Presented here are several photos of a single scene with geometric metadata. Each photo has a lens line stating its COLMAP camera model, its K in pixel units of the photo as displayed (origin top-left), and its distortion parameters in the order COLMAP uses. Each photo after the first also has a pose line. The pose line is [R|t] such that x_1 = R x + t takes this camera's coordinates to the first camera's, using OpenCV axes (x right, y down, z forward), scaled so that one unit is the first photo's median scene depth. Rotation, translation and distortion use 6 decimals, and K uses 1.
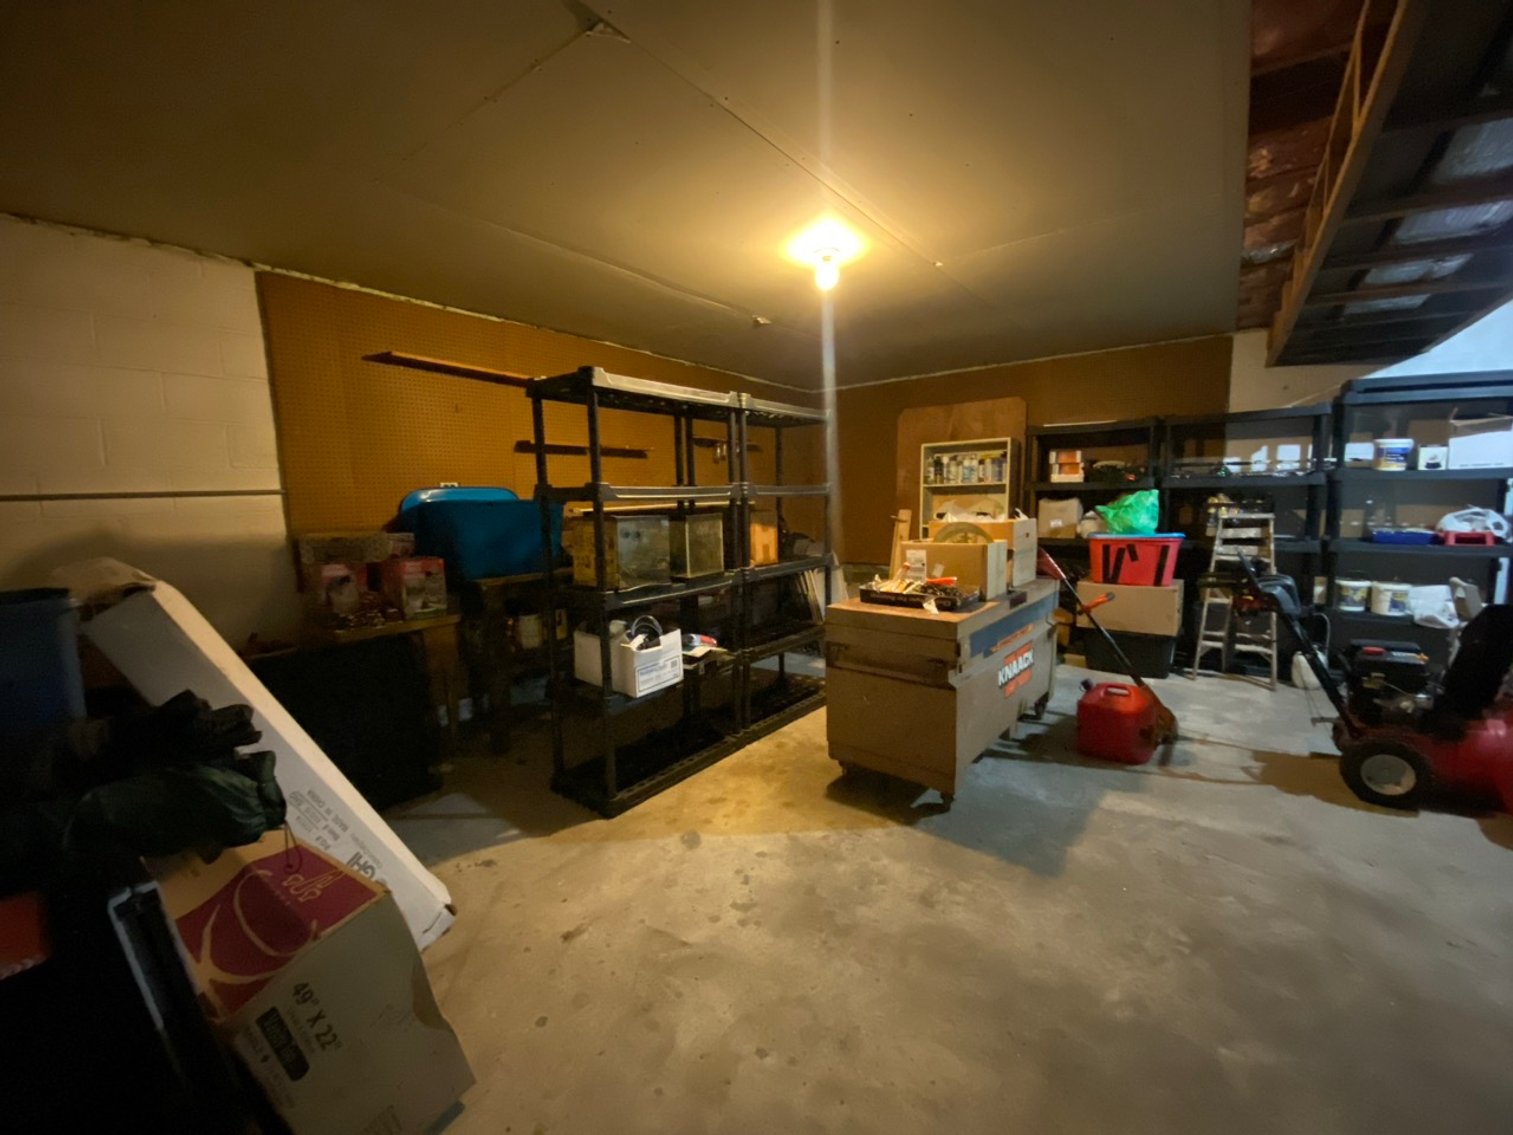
lens RADIAL K [[618.5, 0, 756.5], [0, 618.5, 567.5], [0, 0, 1]] dist [-0.000372, -0.012635]
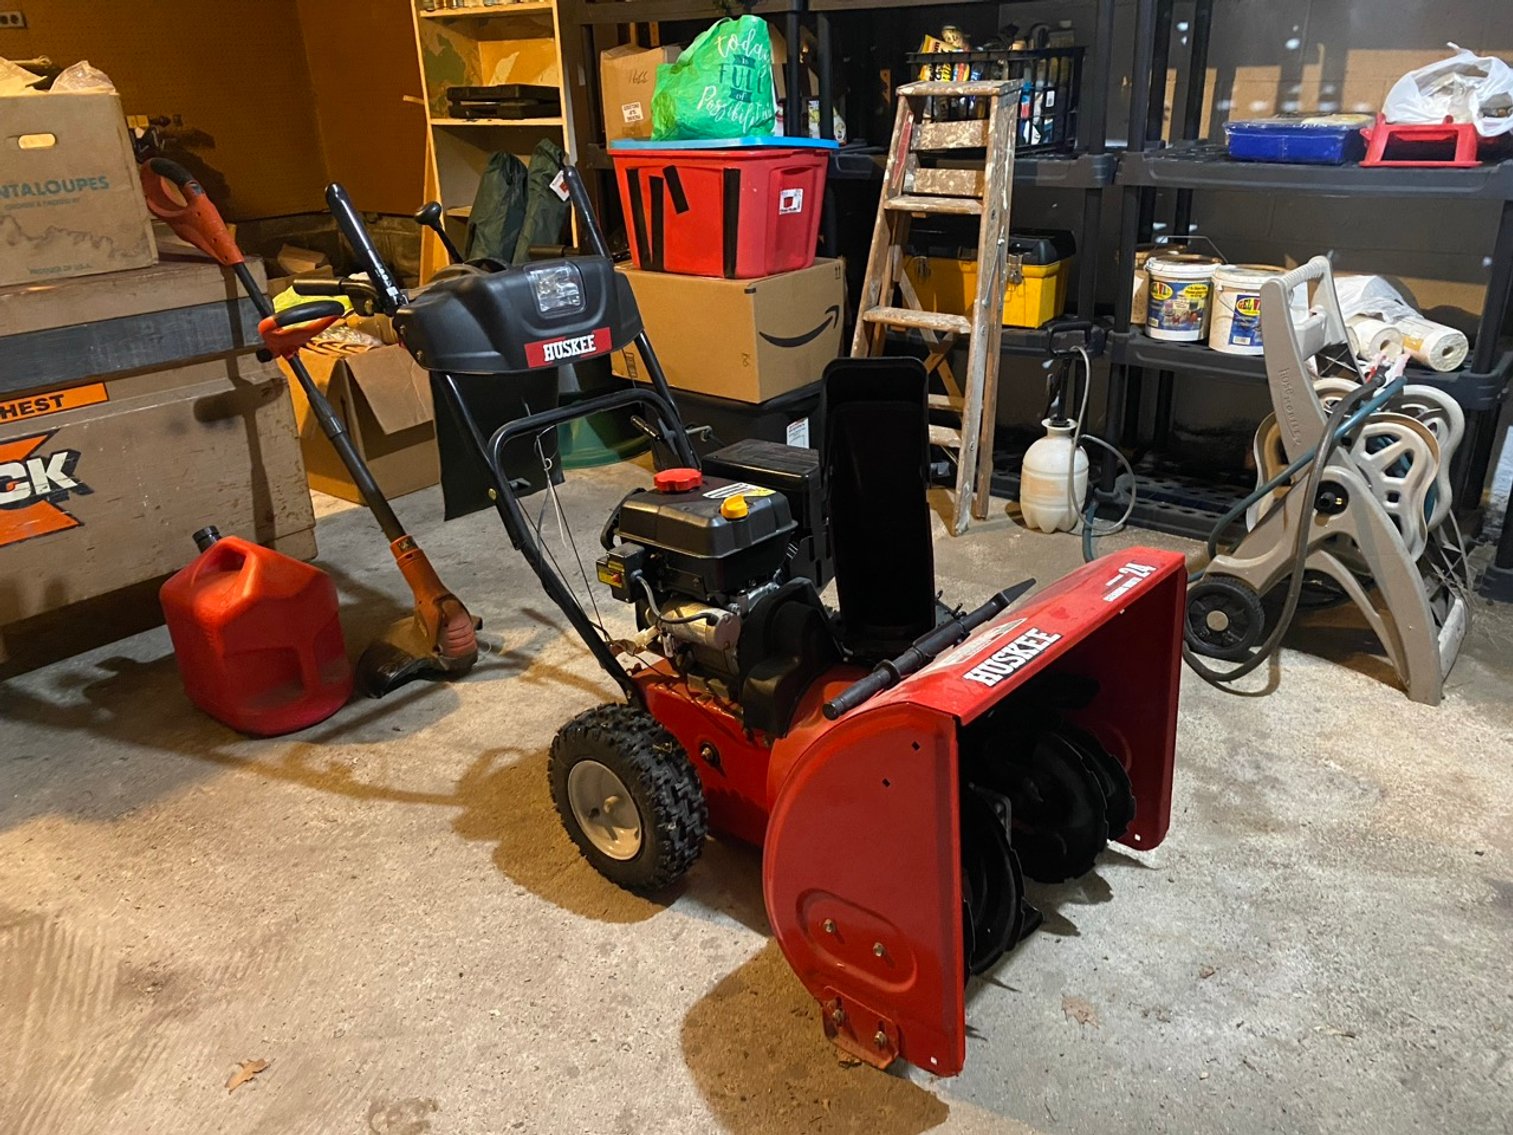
lens RADIAL K [[1177.6, 0, 755.2], [0, 1177.6, 594.9], [0, 0, 1]] dist [0.035861, -0.034785]
pose [[0.999938, -0.004218, 0.010352, 0.652789], [0.000941, 0.954562, 0.298010, -0.001782], [-0.011138, -0.297982, 0.954507, 0.197807]]
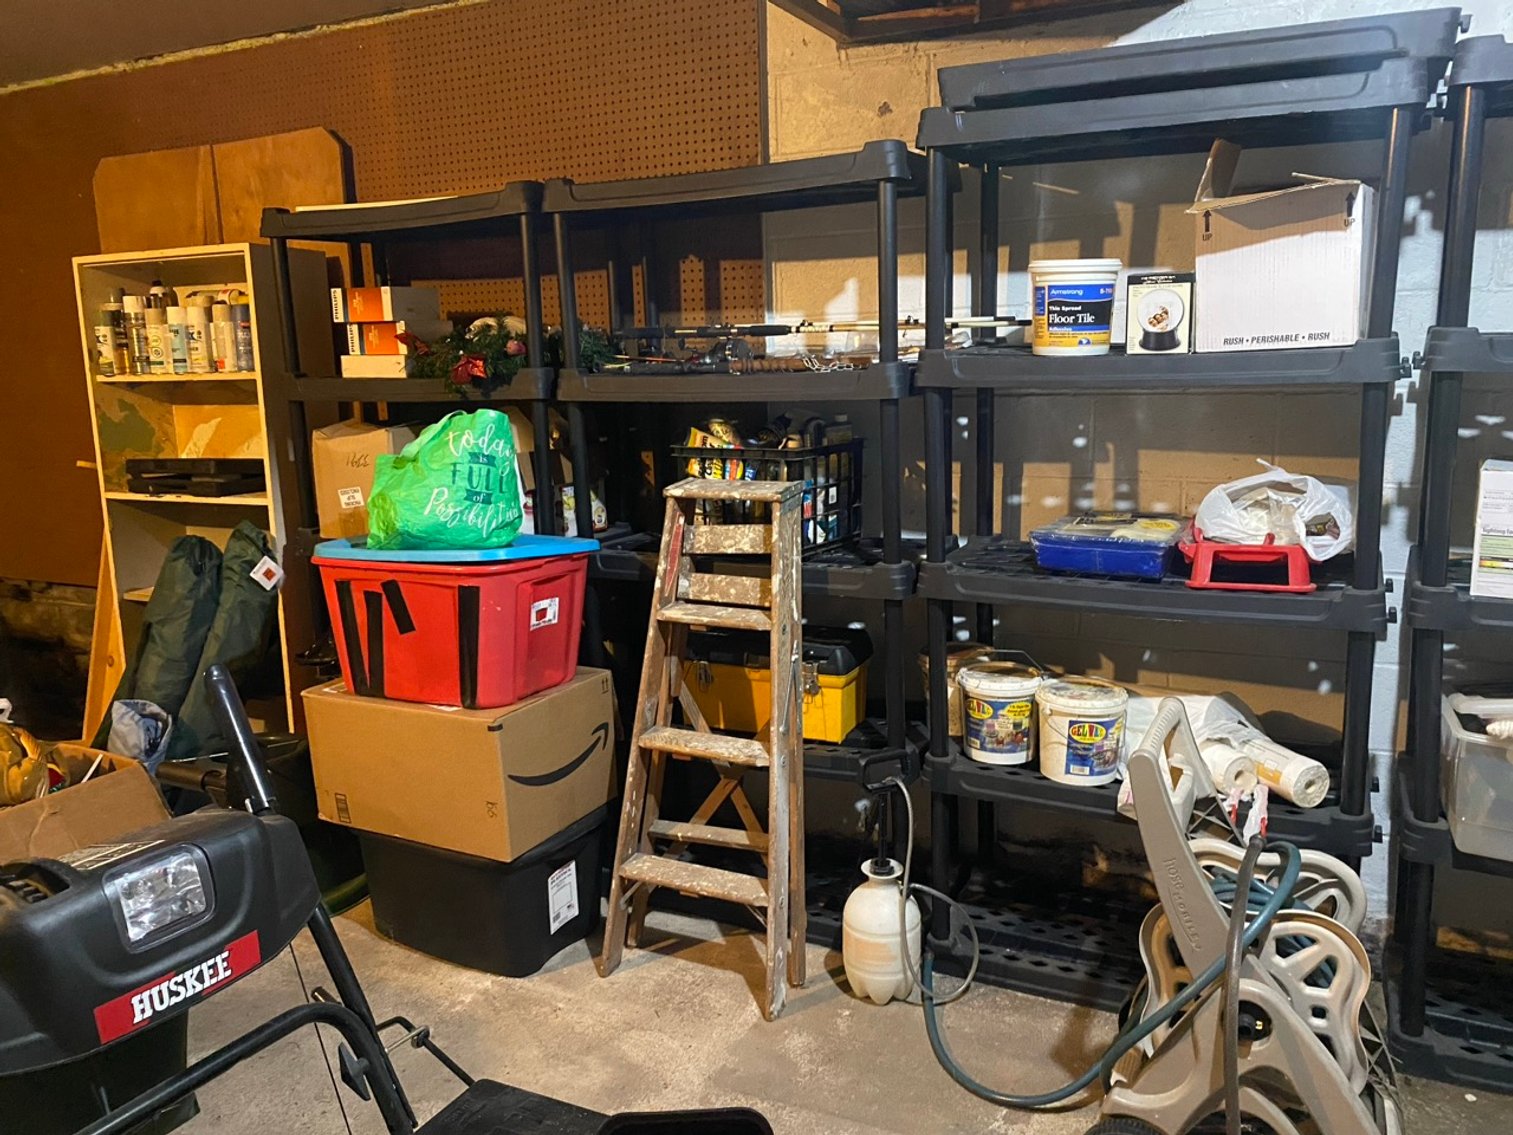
lens RADIAL K [[1189.2, 0, 764.4], [0, 1189.2, 600.5], [0, 0, 1]] dist [0.098361, -0.162223]
pose [[0.976884, -0.032770, 0.211245, 0.665130], [0.018634, 0.997473, 0.068562, -0.066808], [-0.212958, -0.063040, 0.975026, 0.351119]]
